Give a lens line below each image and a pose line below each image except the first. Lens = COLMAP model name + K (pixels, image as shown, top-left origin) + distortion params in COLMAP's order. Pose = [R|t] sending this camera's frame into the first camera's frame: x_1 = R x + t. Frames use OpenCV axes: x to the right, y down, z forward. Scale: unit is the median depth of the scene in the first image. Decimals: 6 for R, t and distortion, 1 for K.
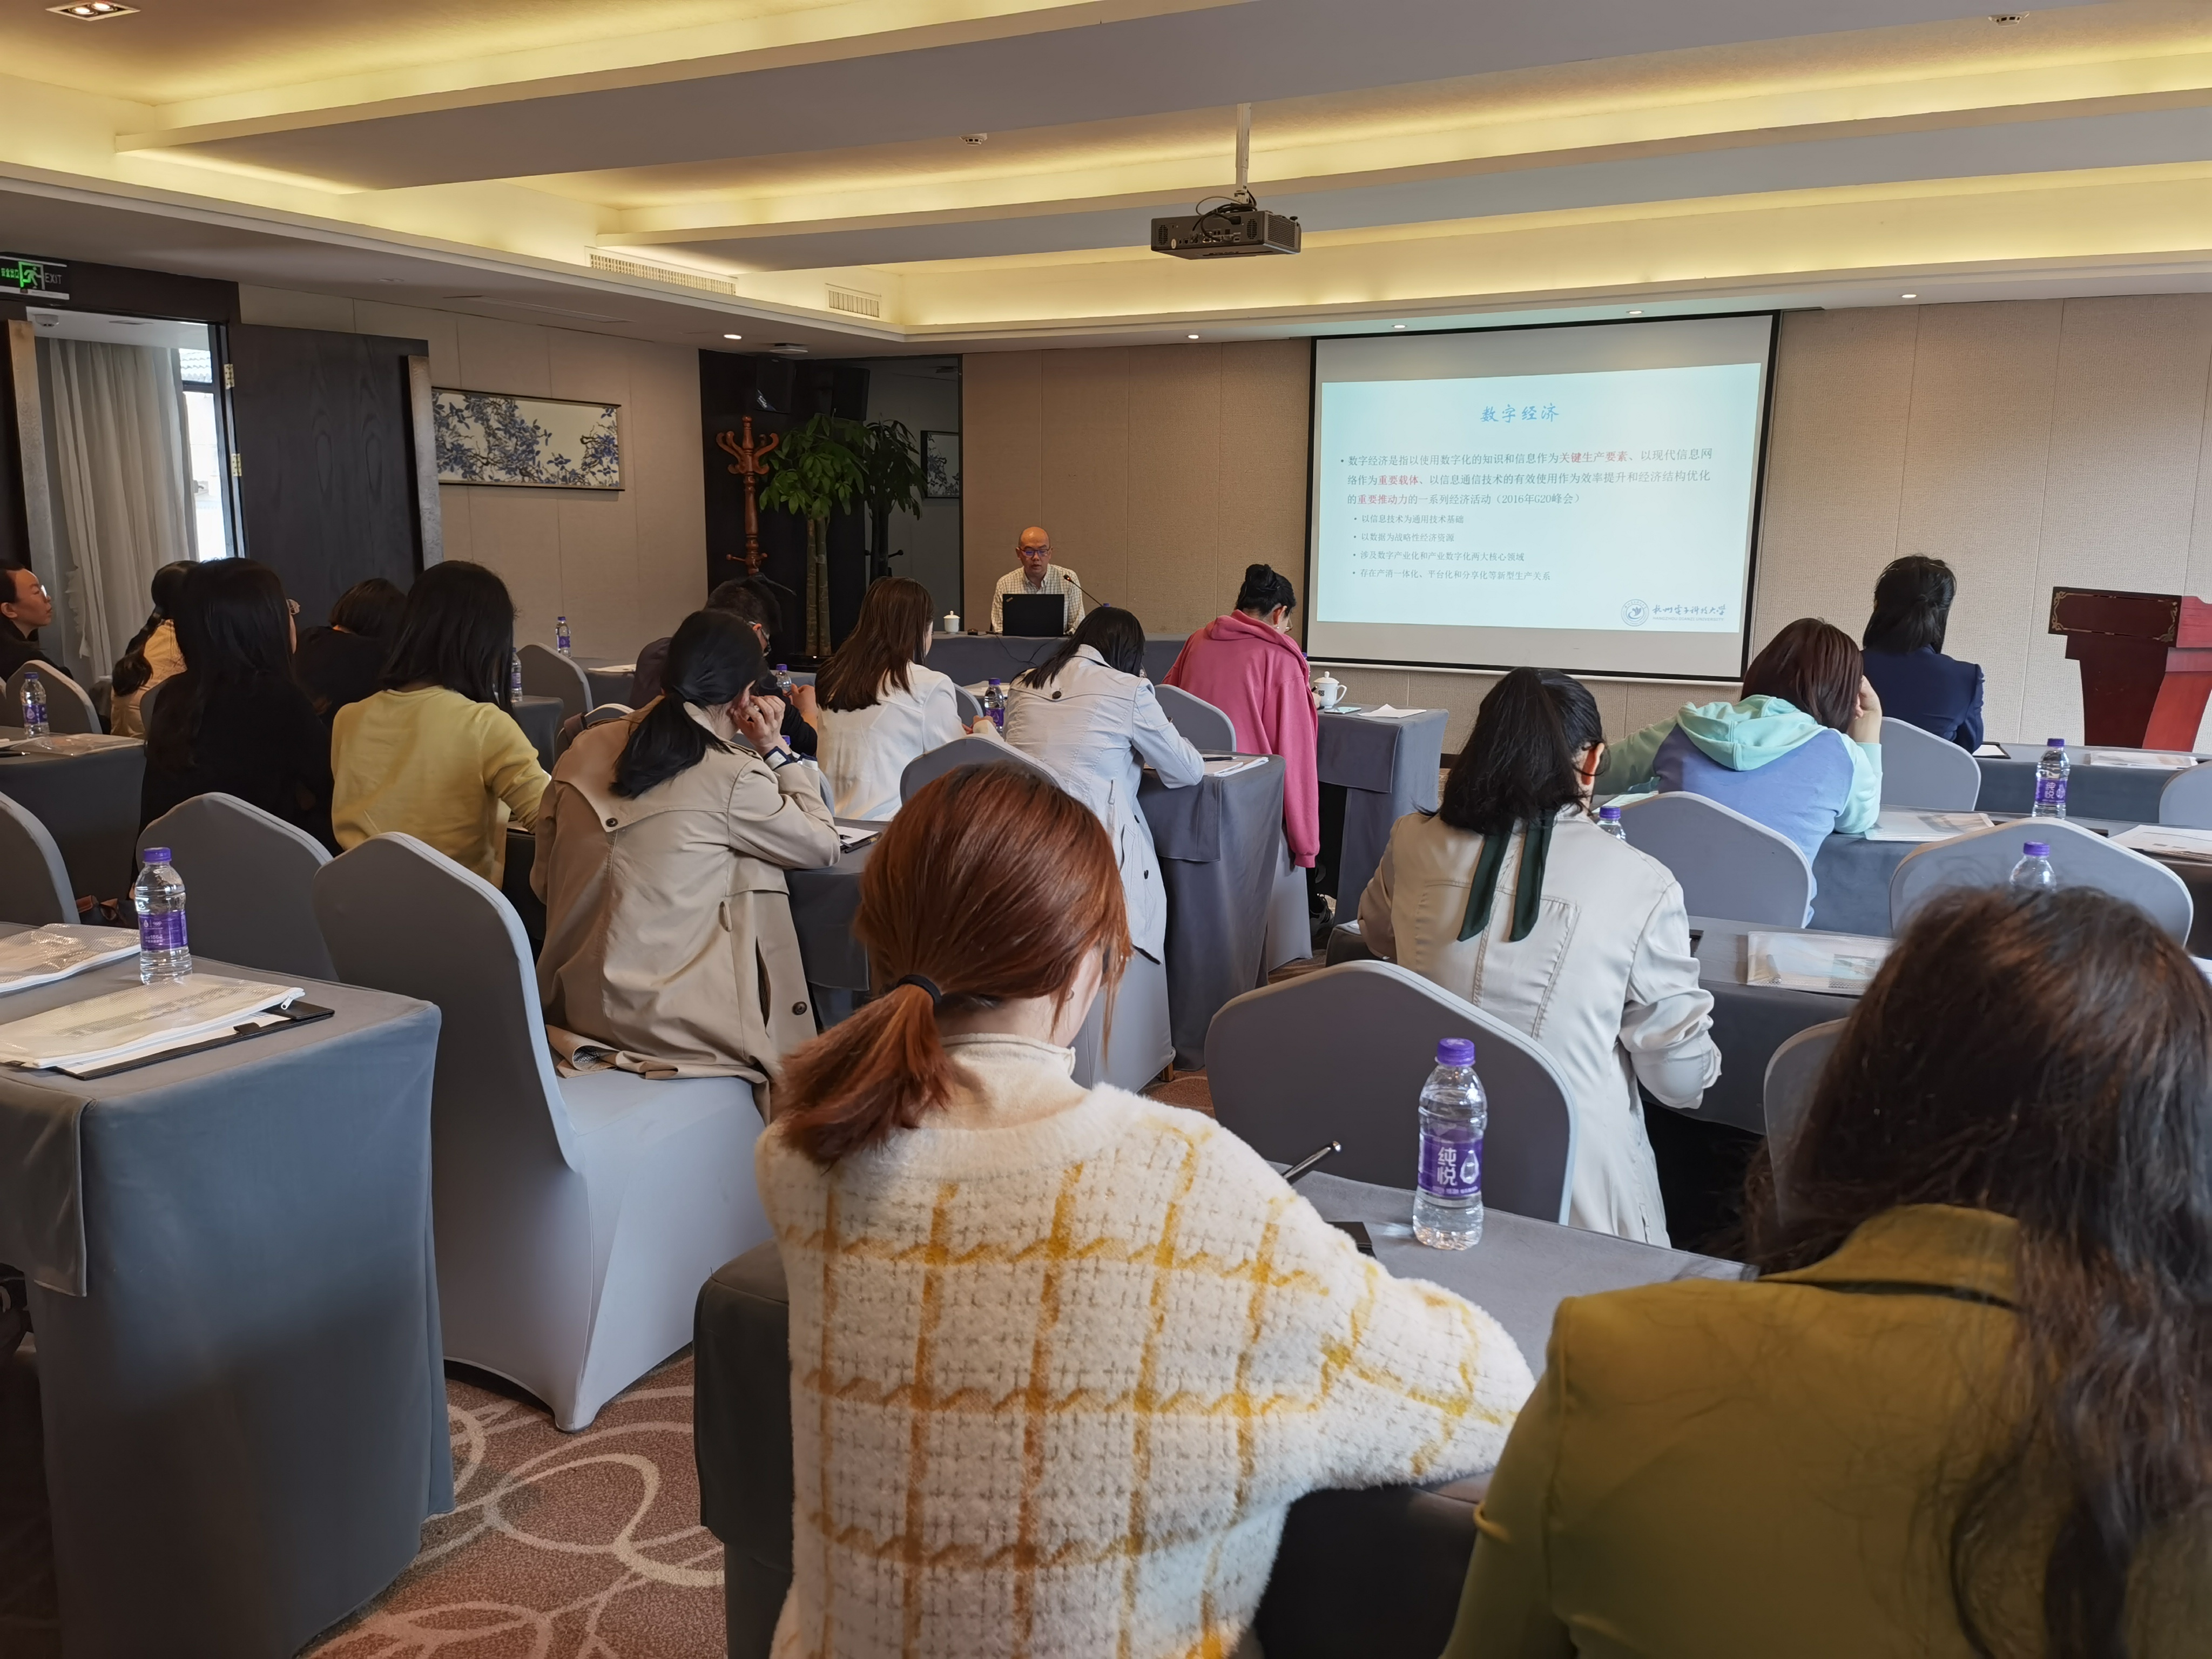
lens RADIAL K [[1753.4, 0, 1106.0], [0, 1753.4, 829.5], [0, 0, 1]] dist [0.050253, 0.001919]
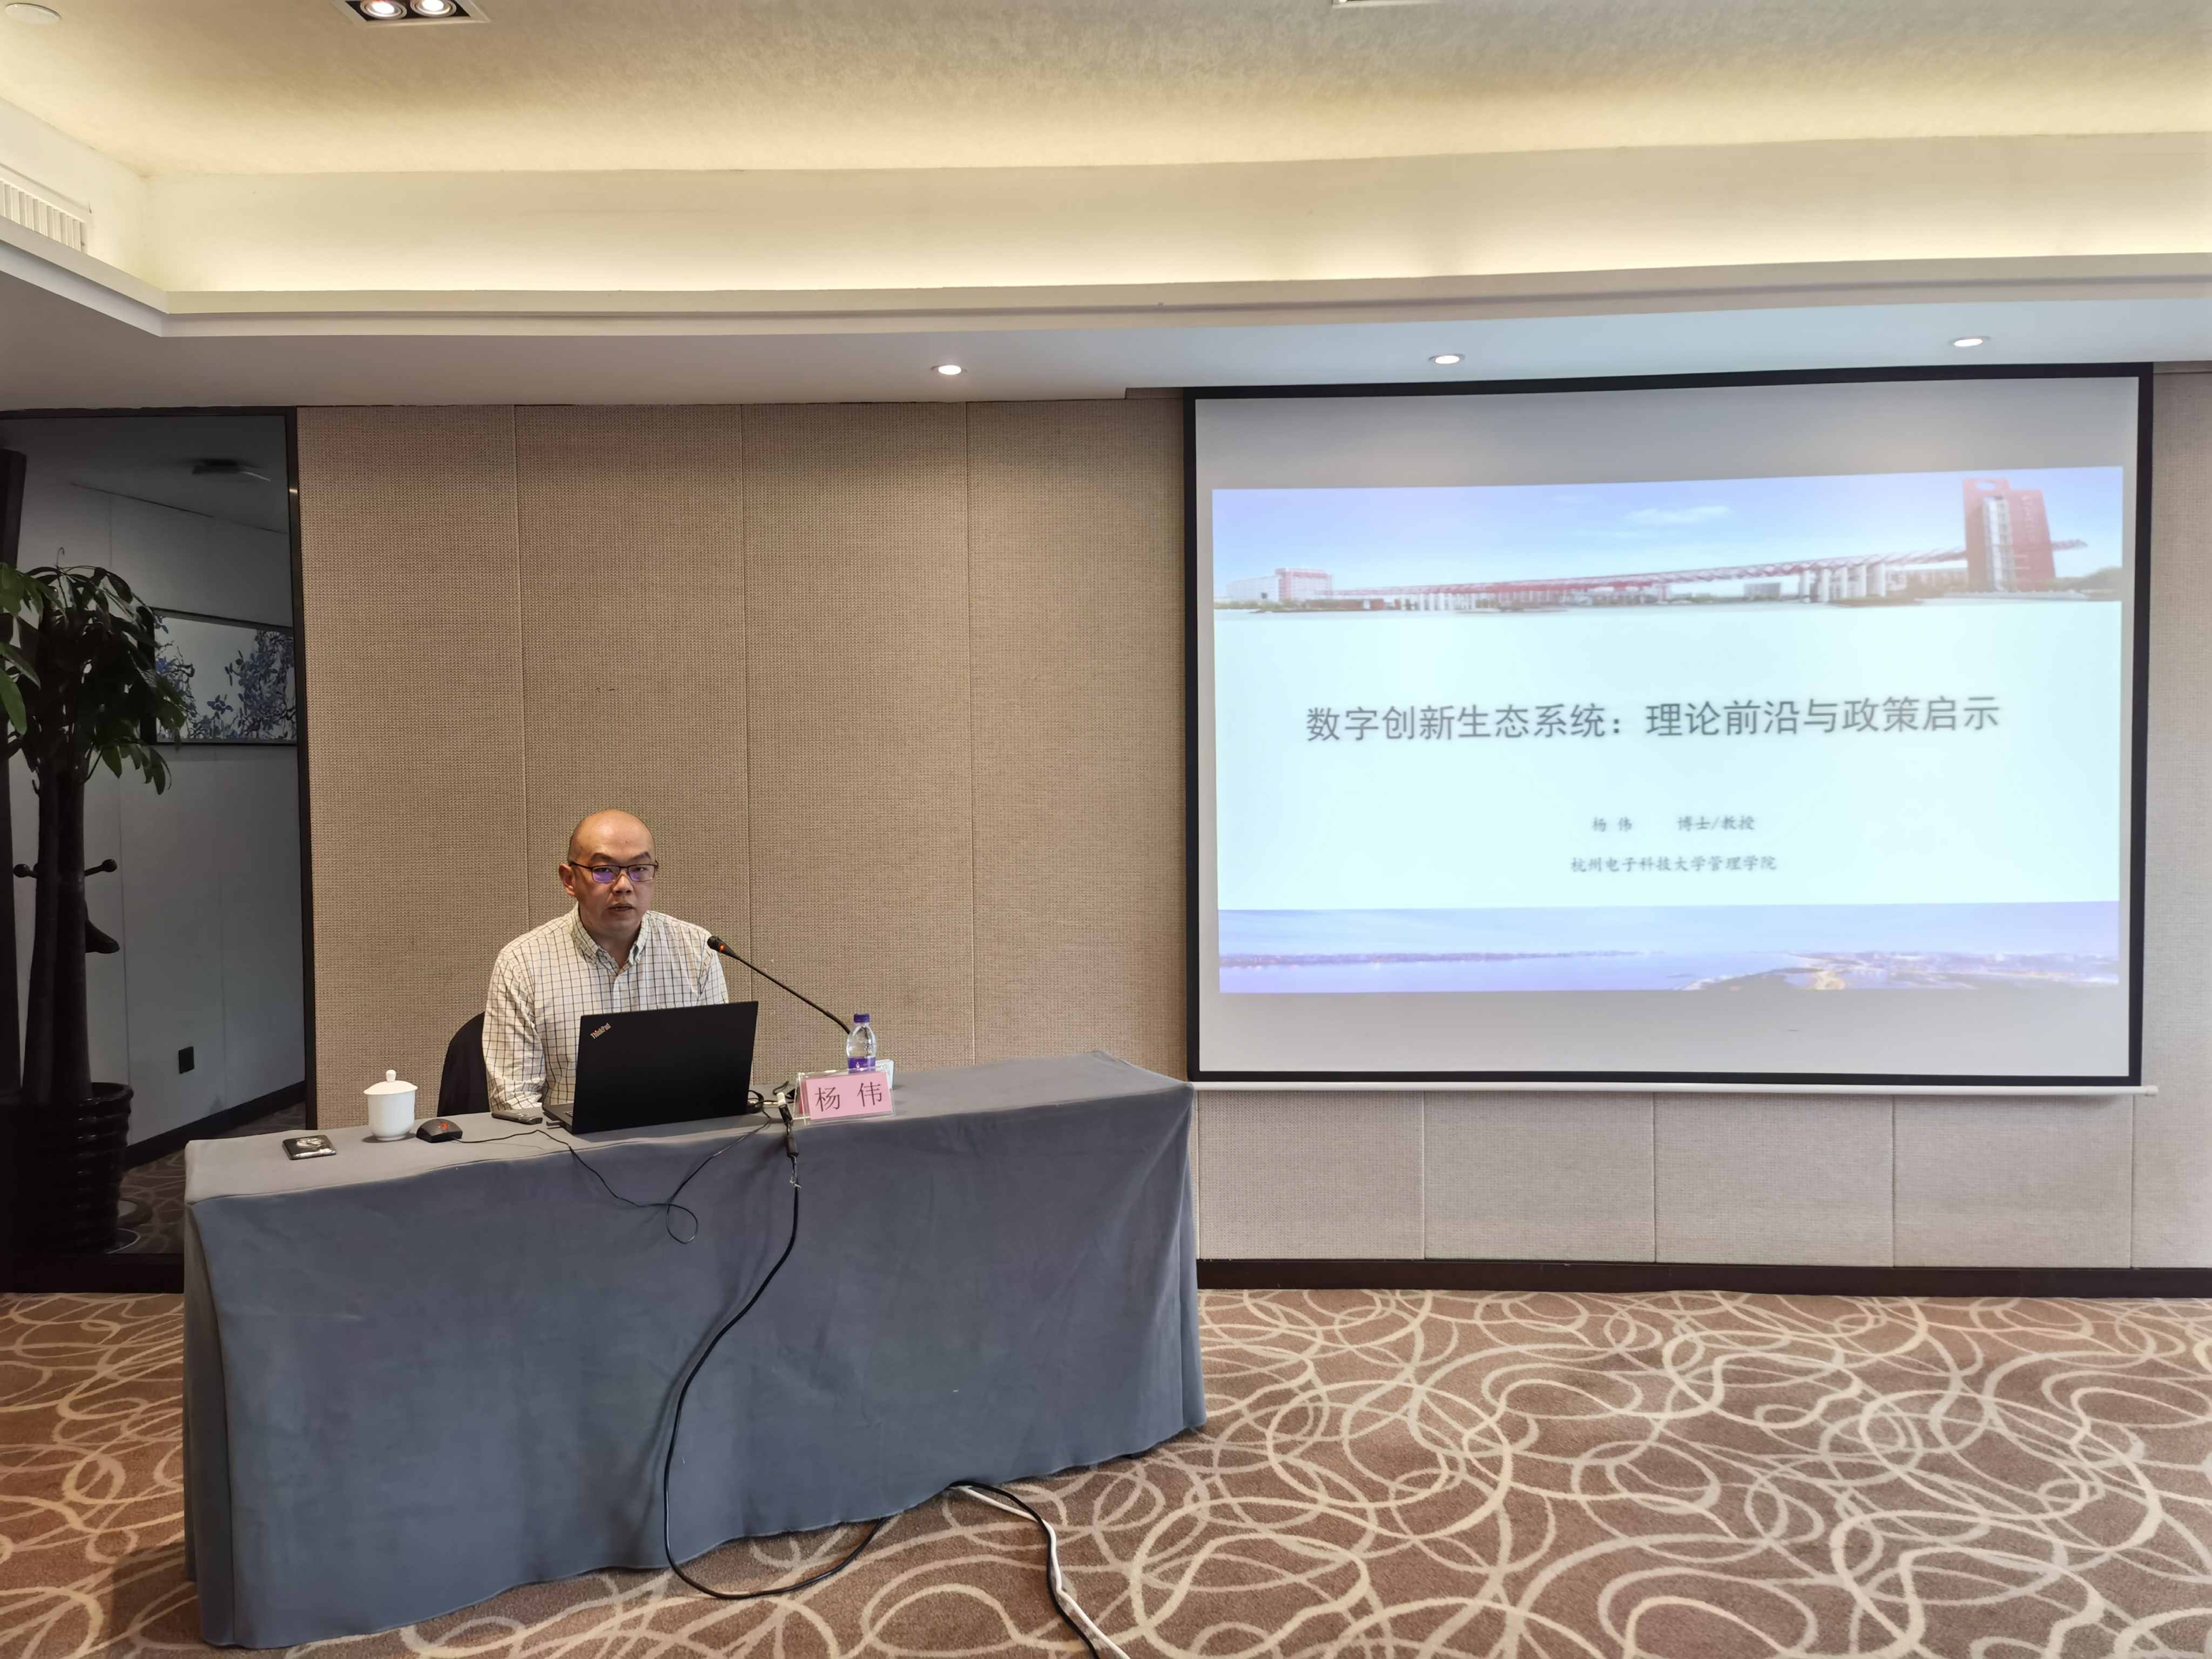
lens RADIAL K [[1753.4, 0, 1106.0], [0, 1753.4, 829.5], [0, 0, 1]] dist [0.050253, 0.001919]
pose [[0.899593, -0.026430, 0.435928, -0.108364], [0.090607, 0.987744, -0.127092, -0.107989], [-0.427226, 0.153829, 0.890963, 0.610005]]
